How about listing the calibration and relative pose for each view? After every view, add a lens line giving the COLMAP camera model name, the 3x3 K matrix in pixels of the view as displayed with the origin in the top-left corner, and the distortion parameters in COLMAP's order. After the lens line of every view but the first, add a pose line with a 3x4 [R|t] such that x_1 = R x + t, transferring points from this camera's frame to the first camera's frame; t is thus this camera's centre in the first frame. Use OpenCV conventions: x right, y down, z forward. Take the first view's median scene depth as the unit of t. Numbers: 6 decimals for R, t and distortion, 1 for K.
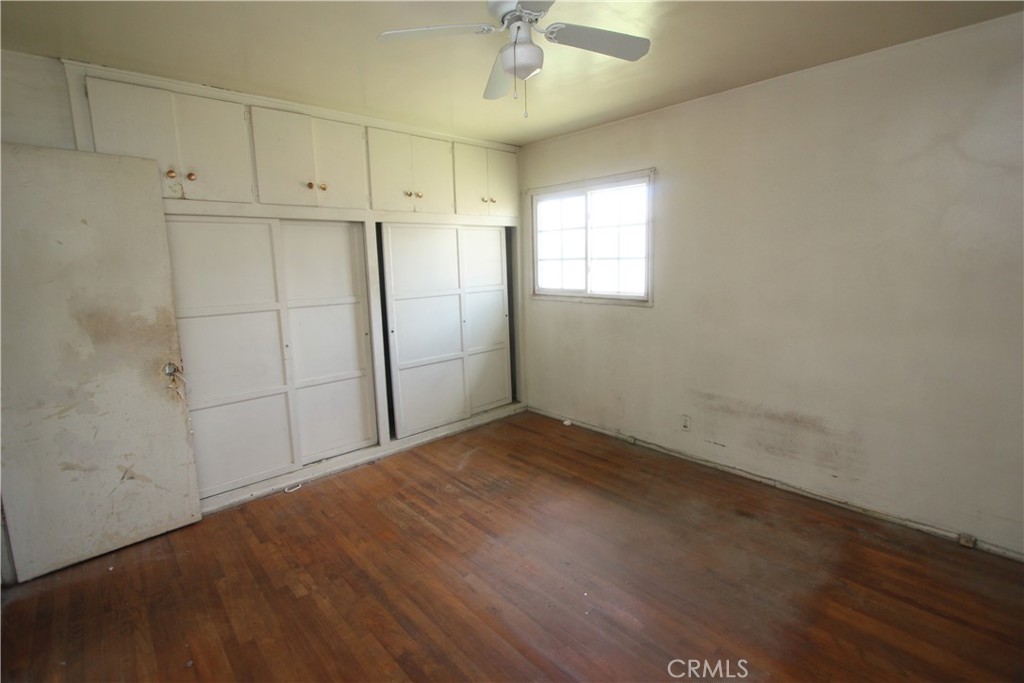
lens RADIAL K [[471.1, 0, 513.5], [0, 471.1, 339.7], [0, 0, 1]] dist [-0.018047, 0.001049]
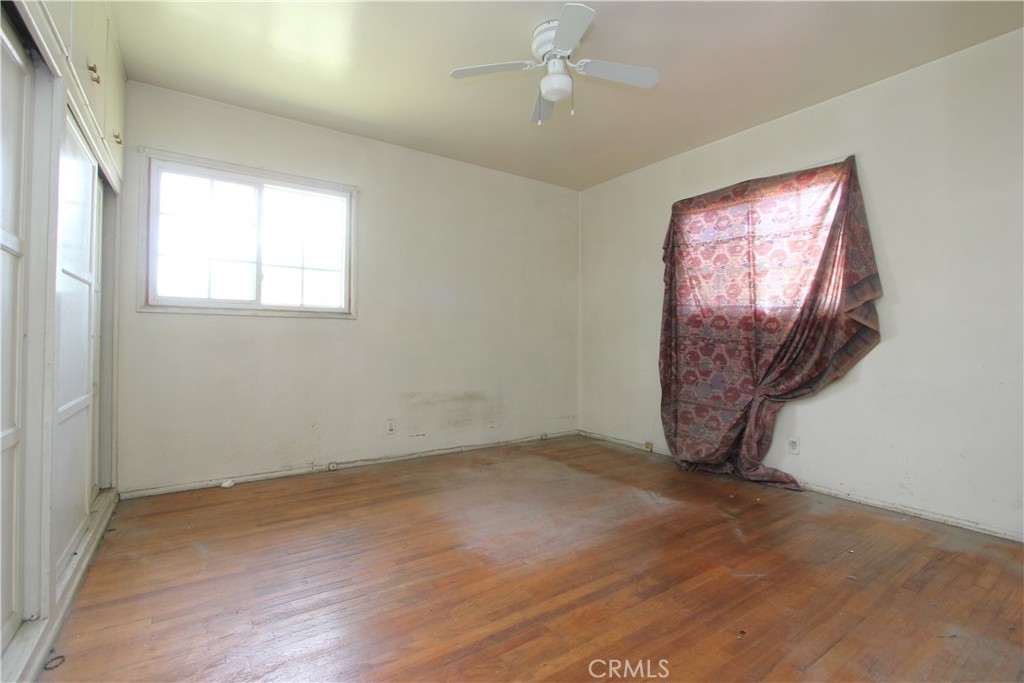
lens RADIAL K [[471.1, 0, 515.1], [0, 471.1, 339.2], [0, 0, 1]] dist [-0.018047, 0.001049]
pose [[0.126577, 0.031379, 0.991460, -0.658319], [0.156815, 0.986298, -0.051236, 0.077964], [-0.979483, 0.161961, 0.119922, 0.545234]]
